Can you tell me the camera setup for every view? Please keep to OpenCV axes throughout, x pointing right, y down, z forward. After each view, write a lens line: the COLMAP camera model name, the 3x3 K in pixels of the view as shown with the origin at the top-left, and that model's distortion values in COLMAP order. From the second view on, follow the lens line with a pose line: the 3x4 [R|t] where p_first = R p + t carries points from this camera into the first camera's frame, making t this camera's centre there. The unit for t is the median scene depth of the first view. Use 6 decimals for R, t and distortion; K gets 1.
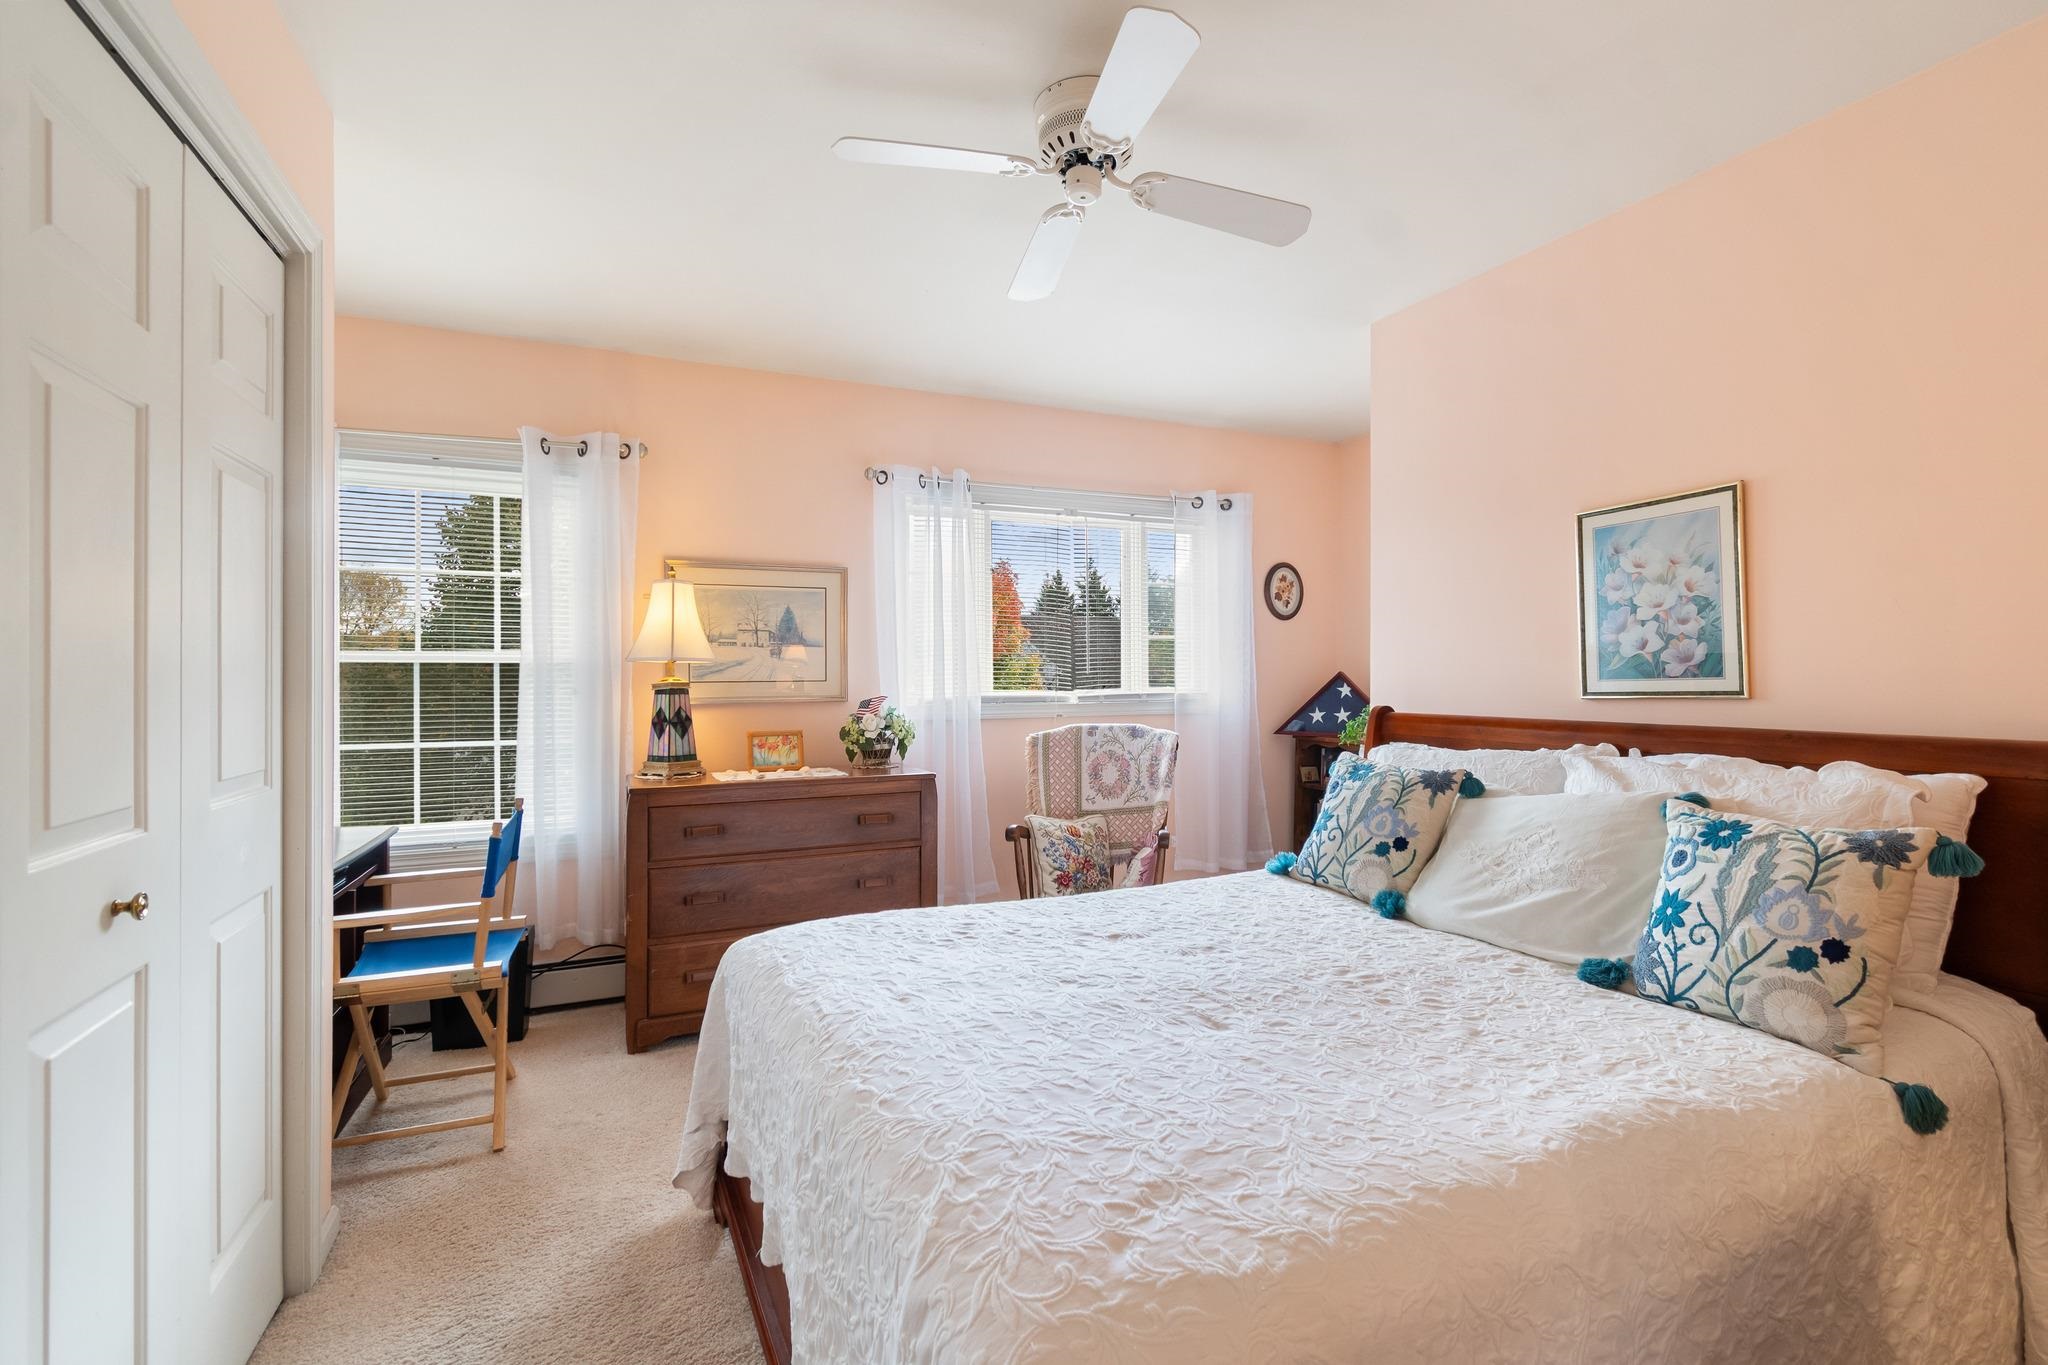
lens RADIAL K [[922.5, 0, 1031.8], [0, 922.5, 672.7], [0, 0, 1]] dist [0.002427, -0.001734]
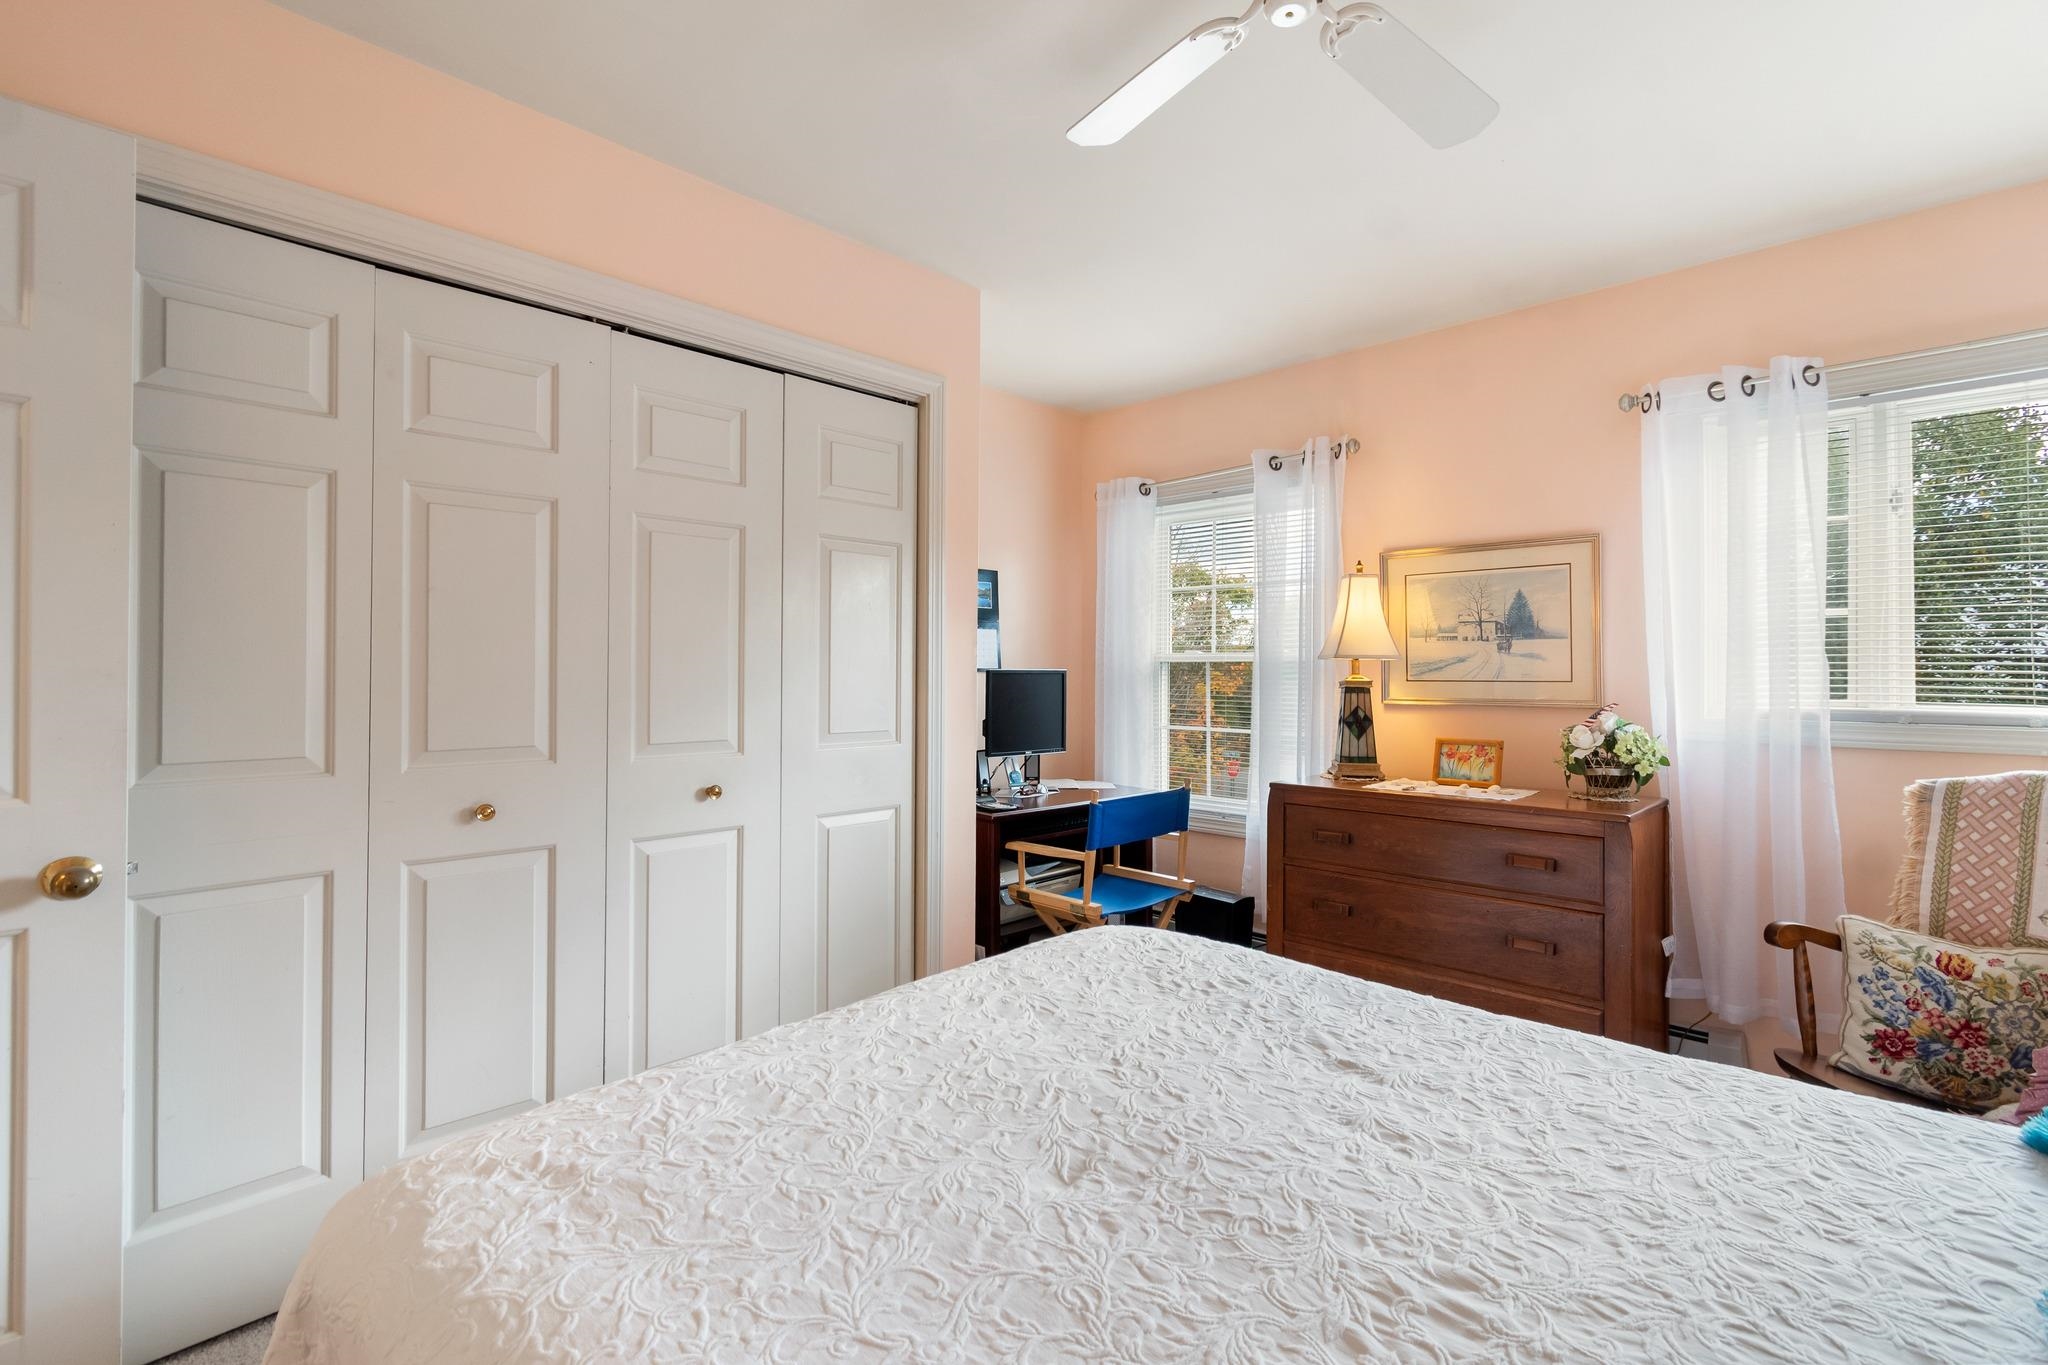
lens RADIAL K [[922.5, 0, 1026.8], [0, 922.5, 661.1], [0, 0, 1]] dist [0.002427, -0.001734]
pose [[0.376669, -0.006383, -0.926326, 0.378435], [-0.002597, 0.999965, -0.007947, -0.001466], [0.926344, 0.005399, 0.376639, 0.318918]]
